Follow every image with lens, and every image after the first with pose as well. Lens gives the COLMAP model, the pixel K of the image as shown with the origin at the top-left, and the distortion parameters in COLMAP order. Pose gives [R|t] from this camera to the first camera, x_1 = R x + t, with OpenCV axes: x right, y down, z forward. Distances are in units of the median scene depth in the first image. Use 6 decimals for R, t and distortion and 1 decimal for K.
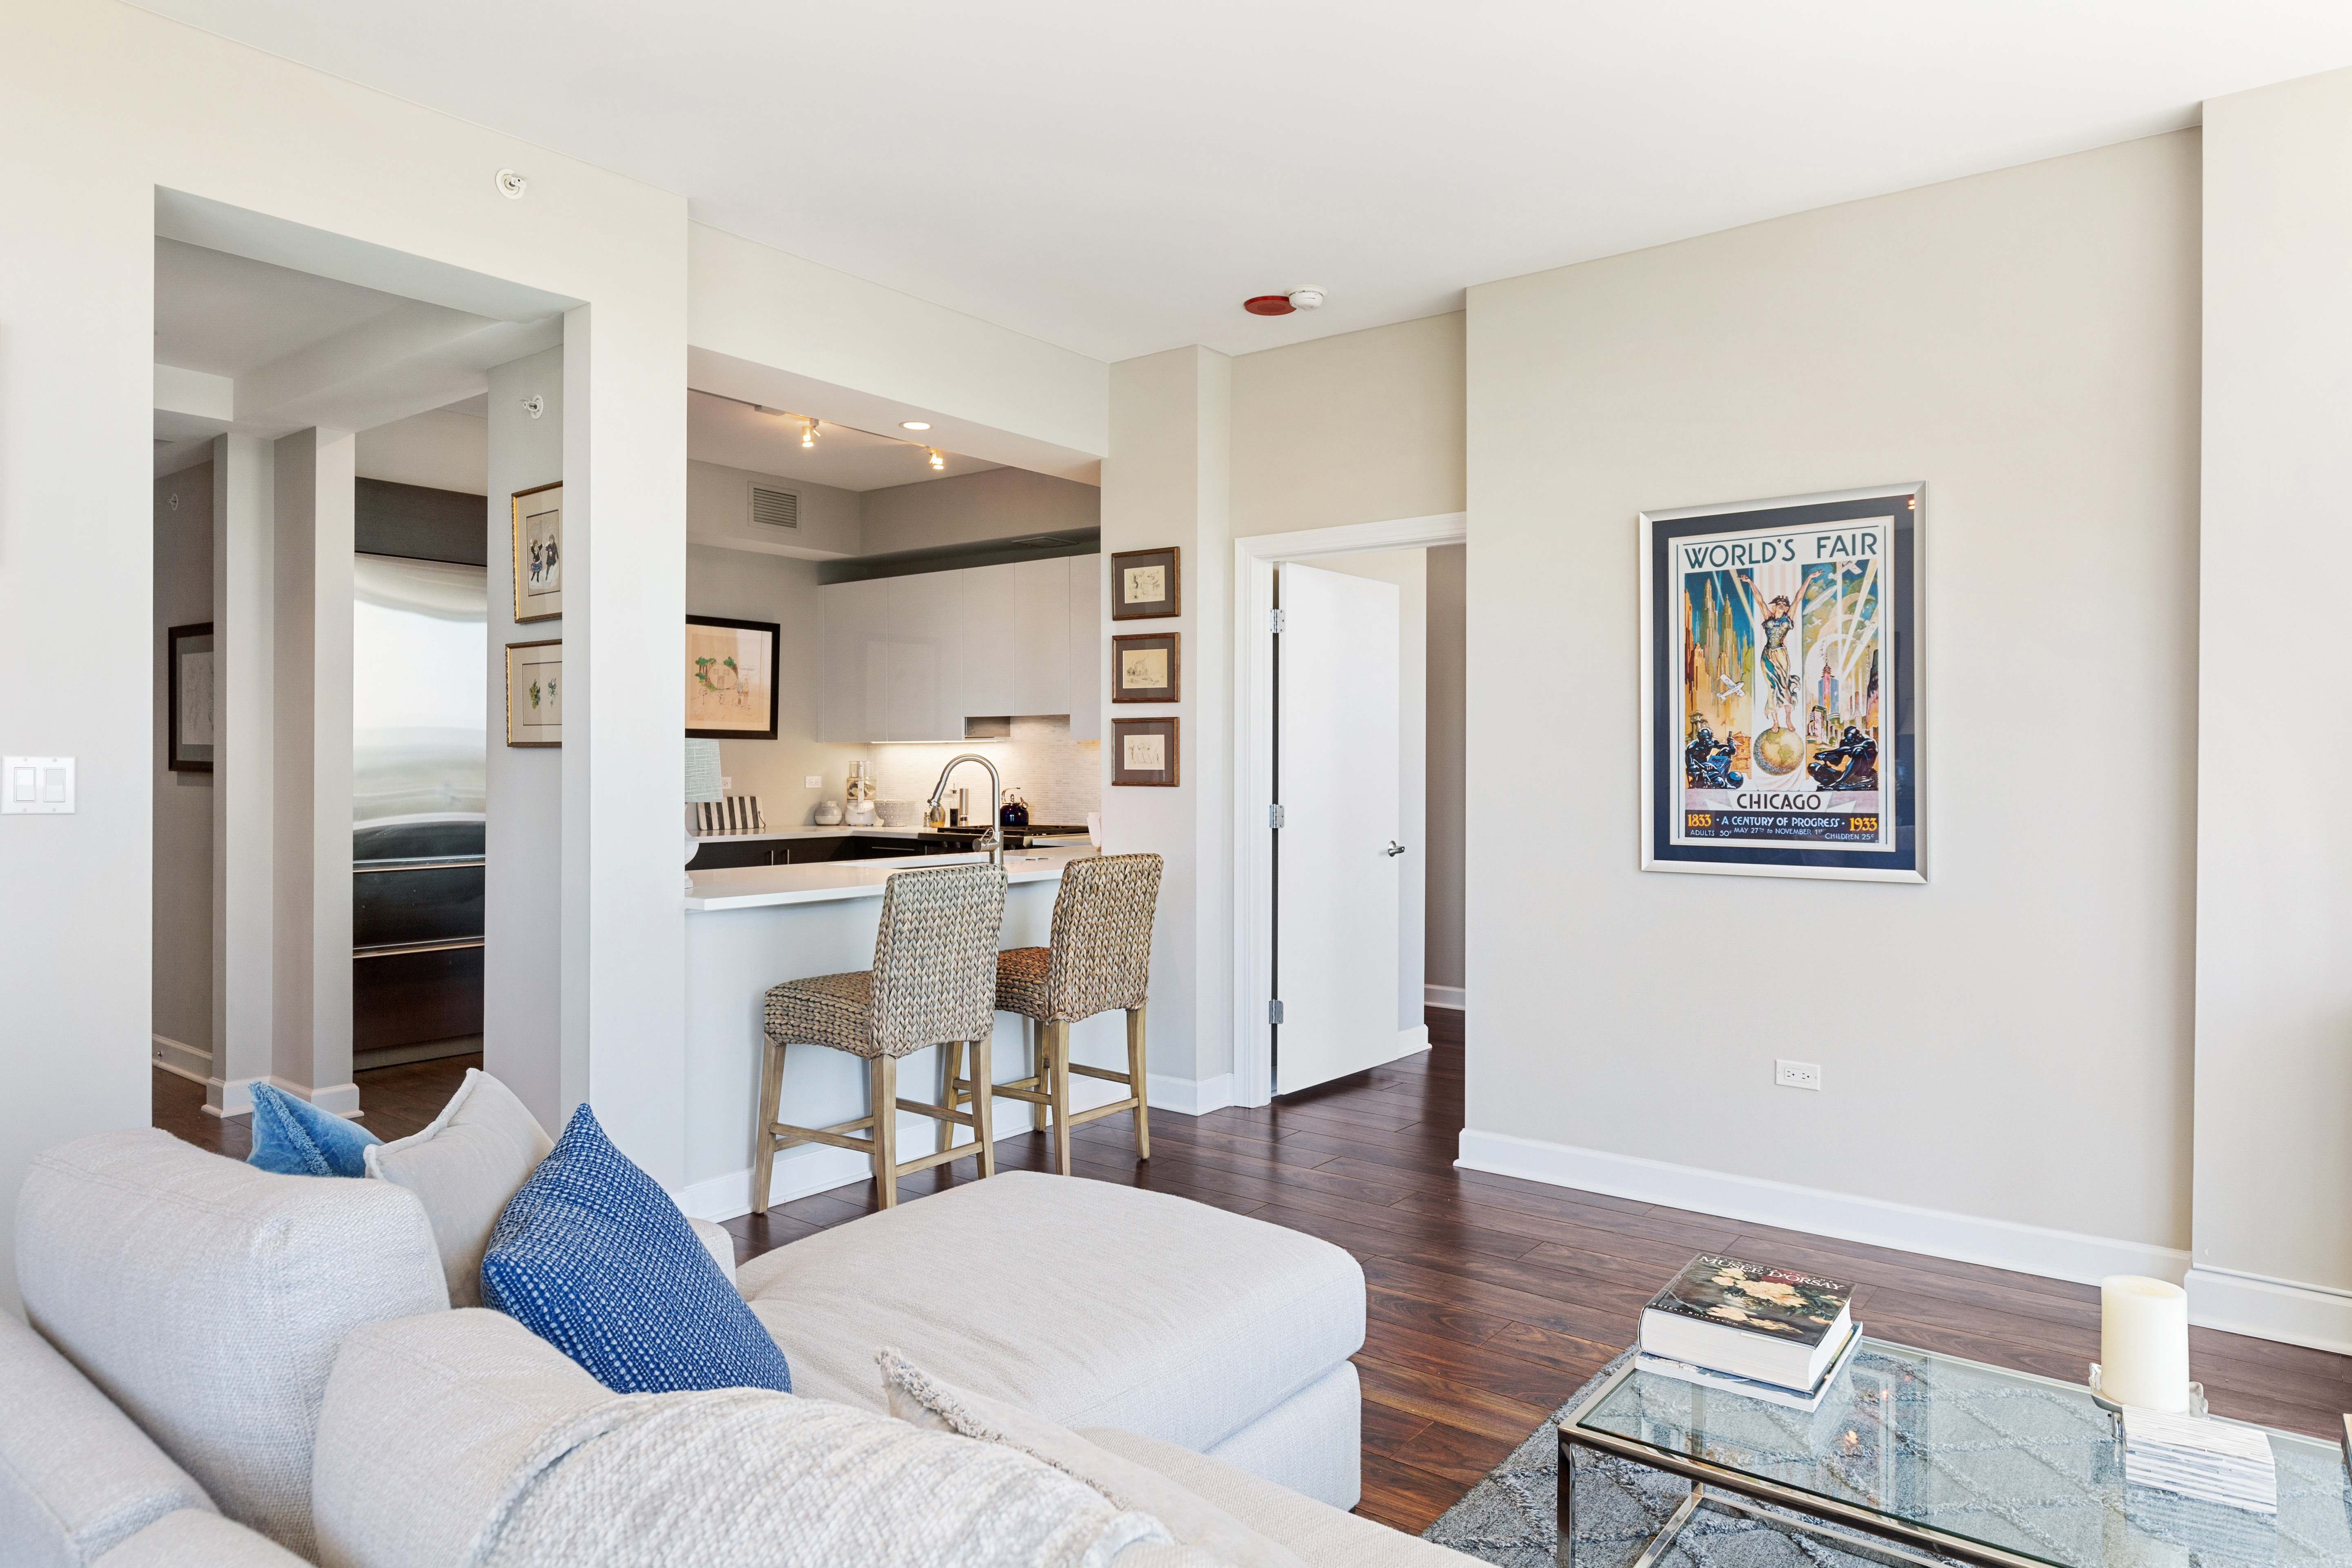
lens RADIAL K [[1416.5, 0, 1164.1], [0, 1416.5, 758.7], [0, 0, 1]] dist [0.001720, 0.001135]
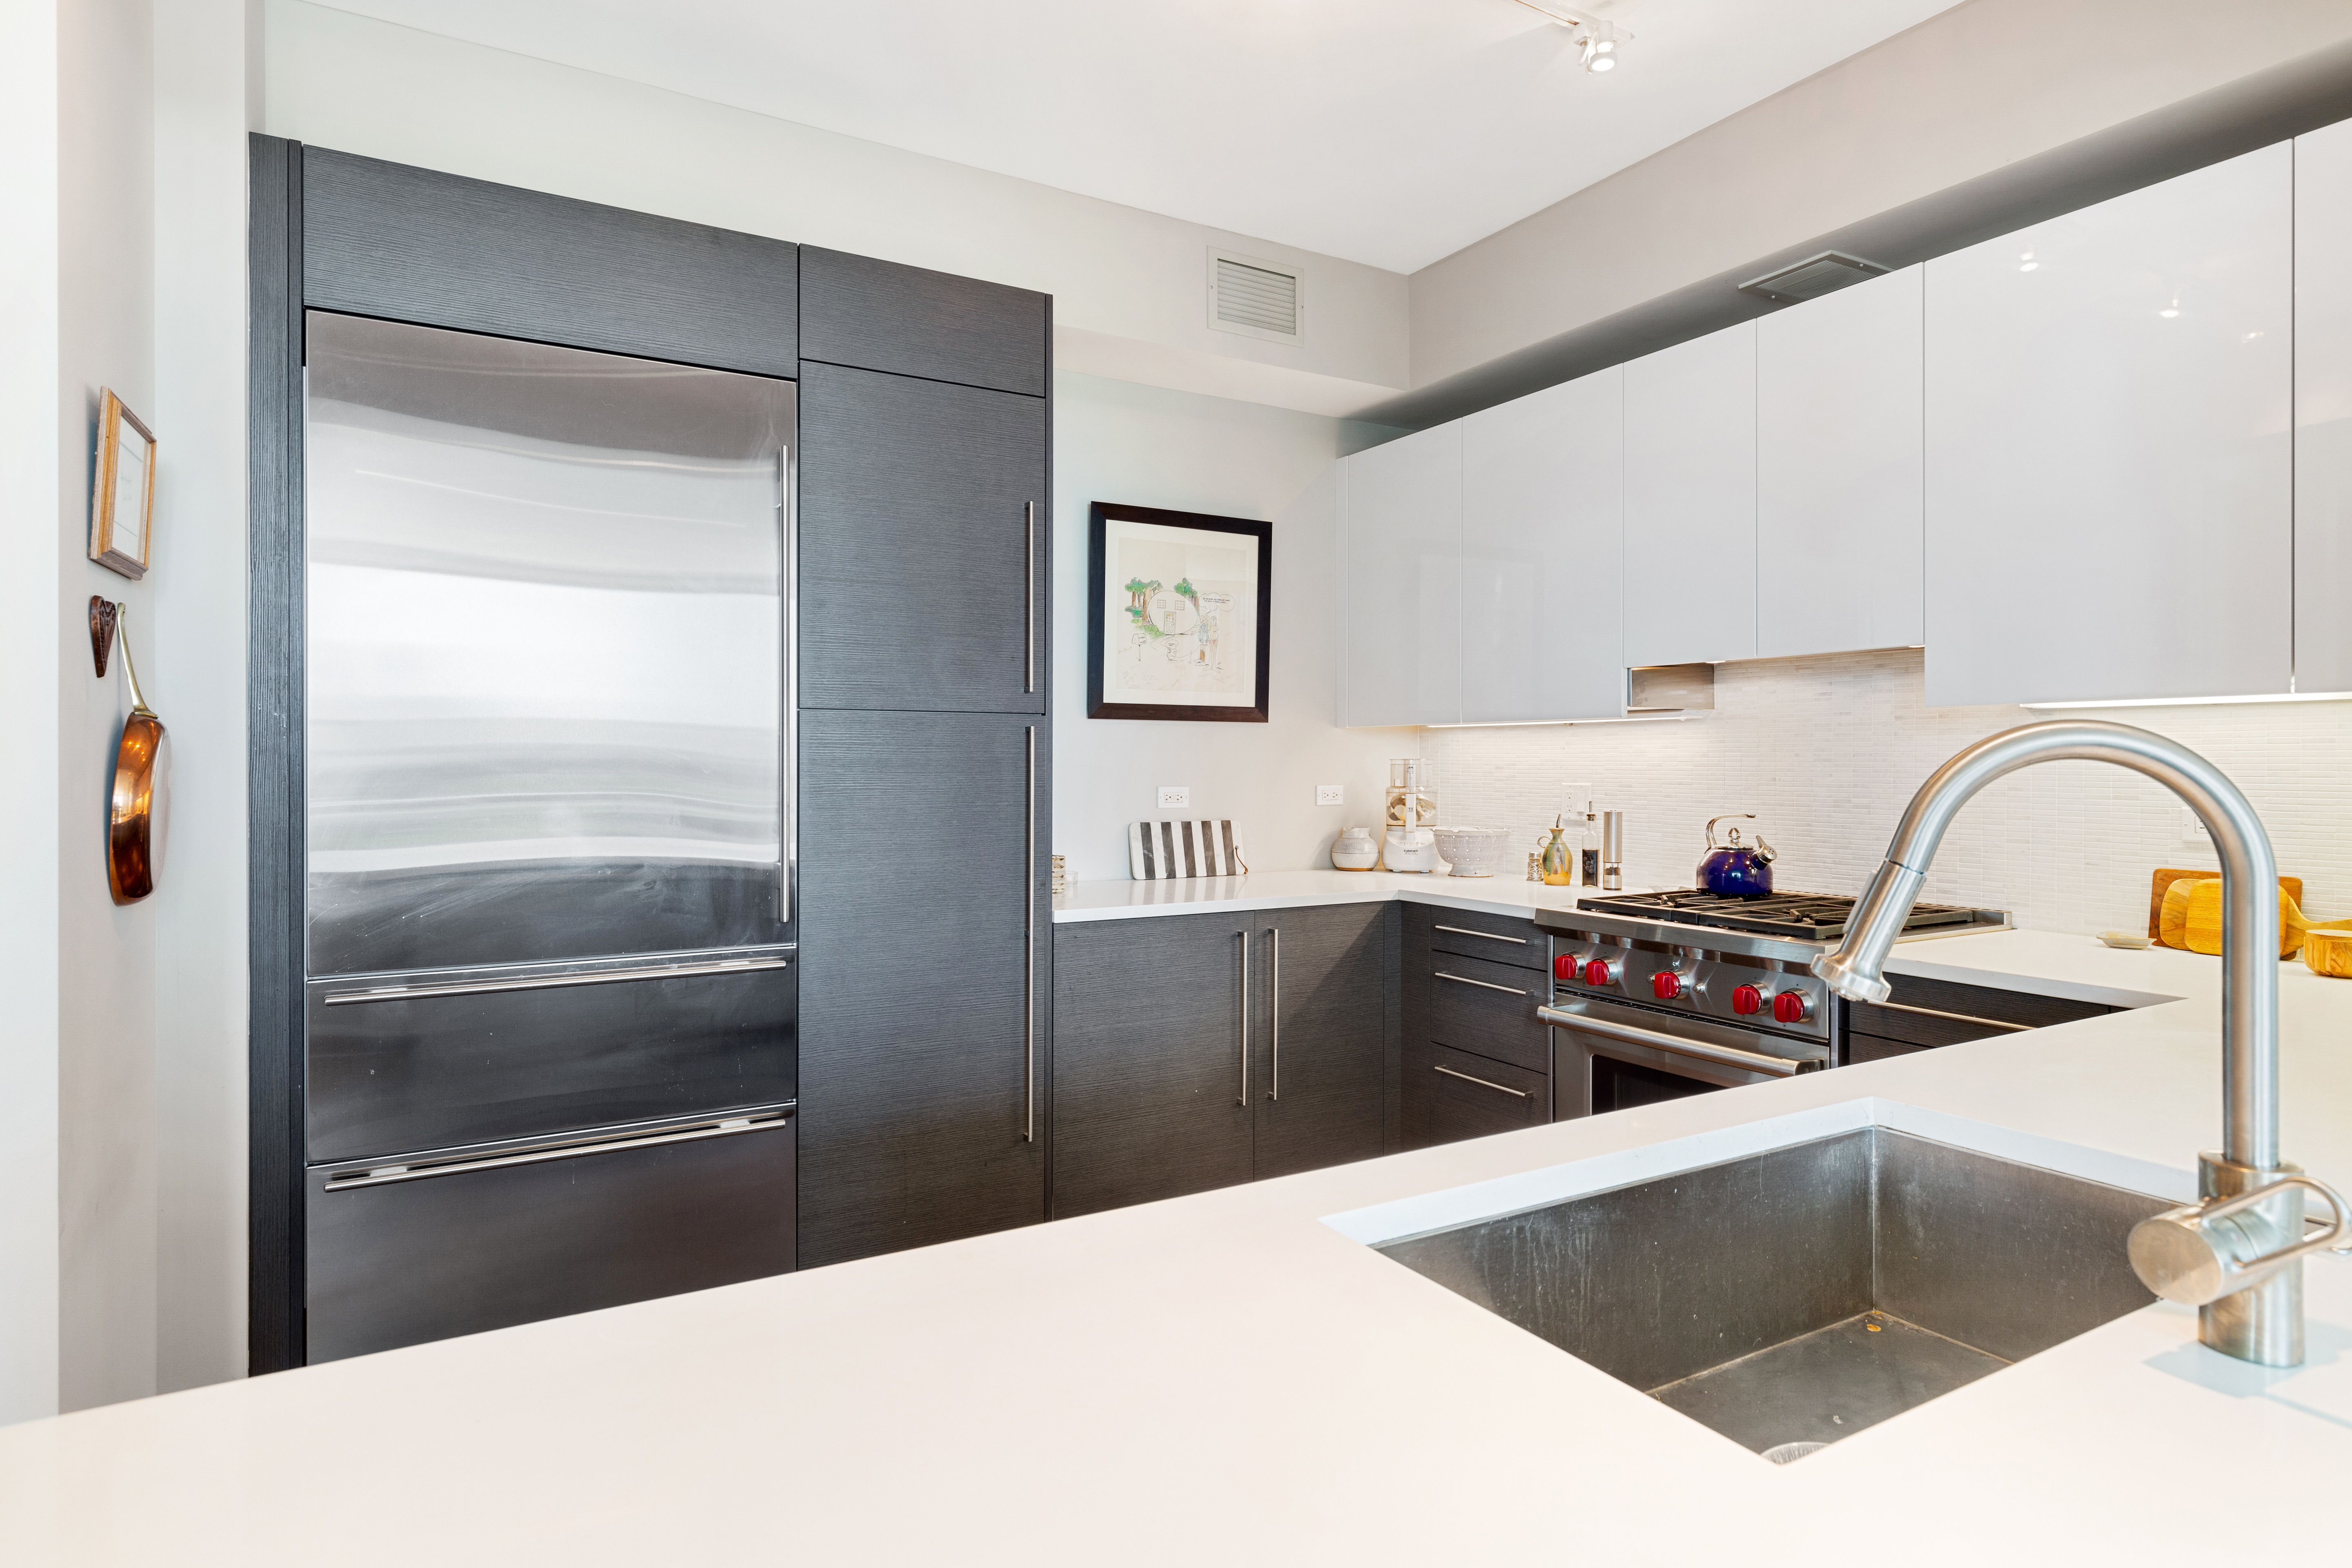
lens RADIAL K [[1280.5, 0, 1176.0], [0, 1280.5, 784.0], [0, 0, 1]] dist [0.001119, 0.000161]
pose [[0.927130, 0.003900, -0.374720, -0.112466], [0.004306, 0.999769, 0.021059, 0.000682], [0.374715, -0.021138, 0.926899, 0.504814]]
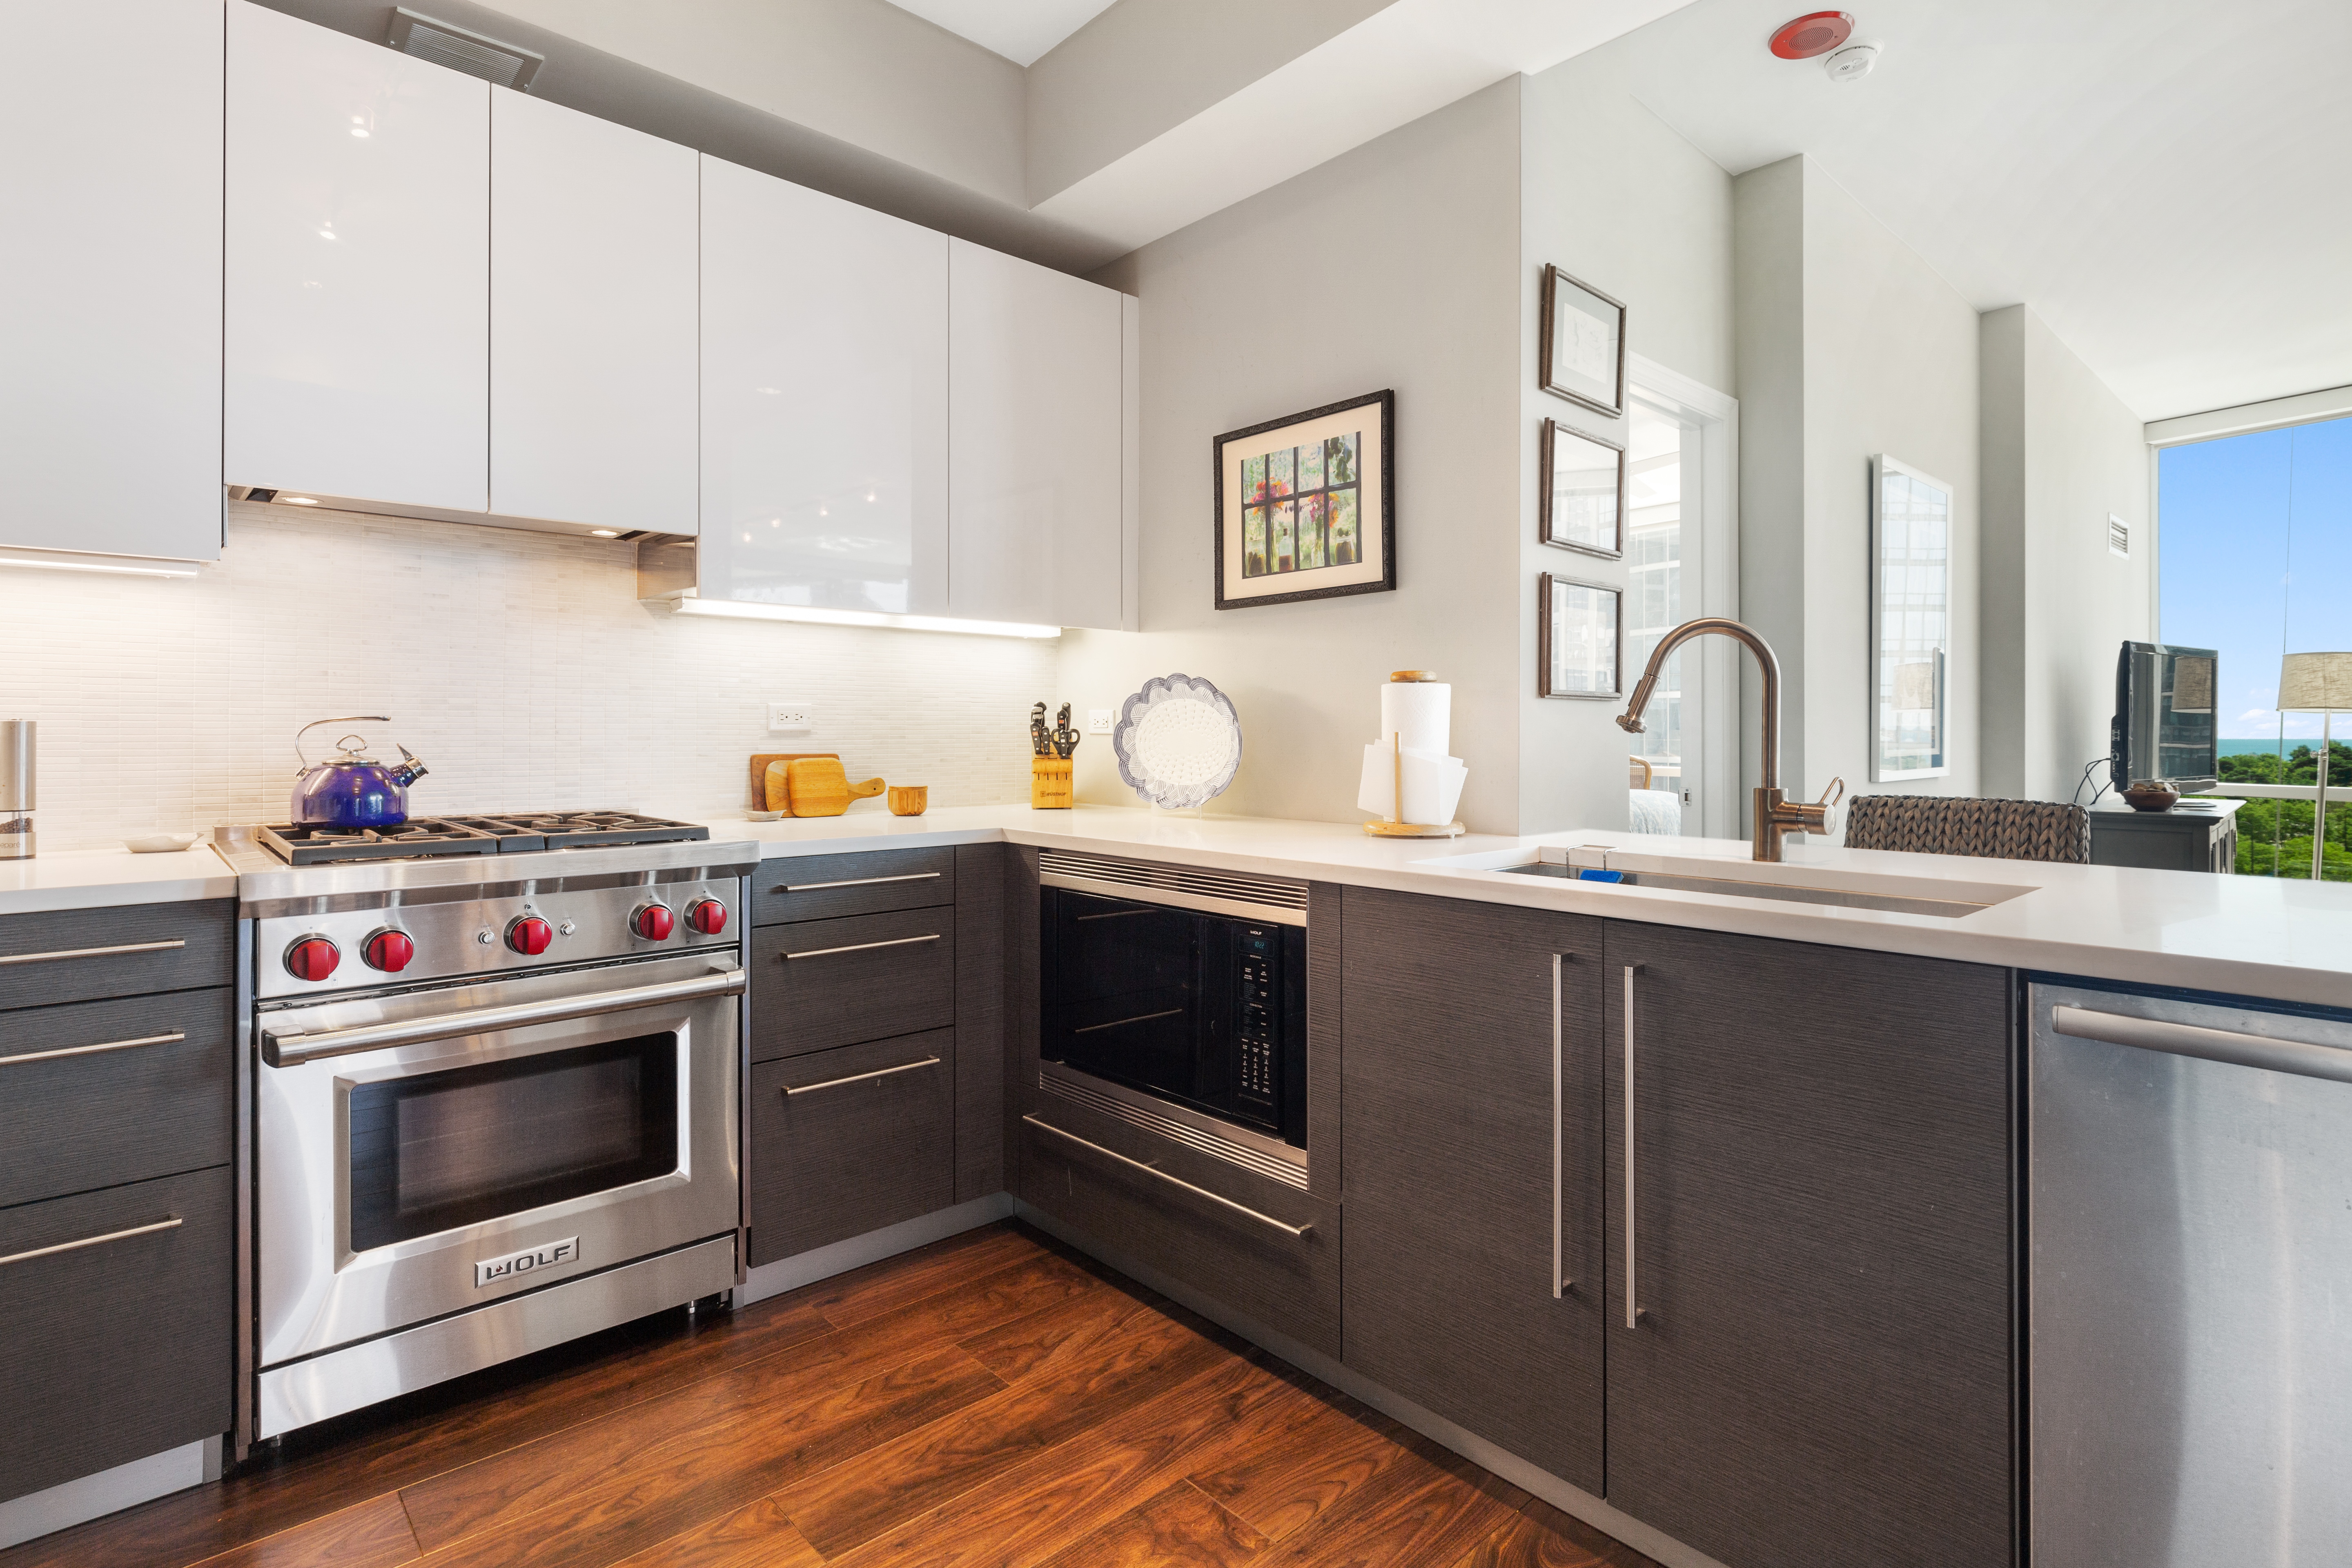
lens RADIAL K [[1157.5, 0, 1174.8], [0, 1157.5, 726.4], [0, 0, 1]] dist [0.000409, 0.000063]
pose [[0.166970, -0.000174, 0.985962, -0.345179], [-0.003356, 0.999994, 0.000744, 0.022127], [-0.985956, -0.003433, 0.166969, 0.729088]]
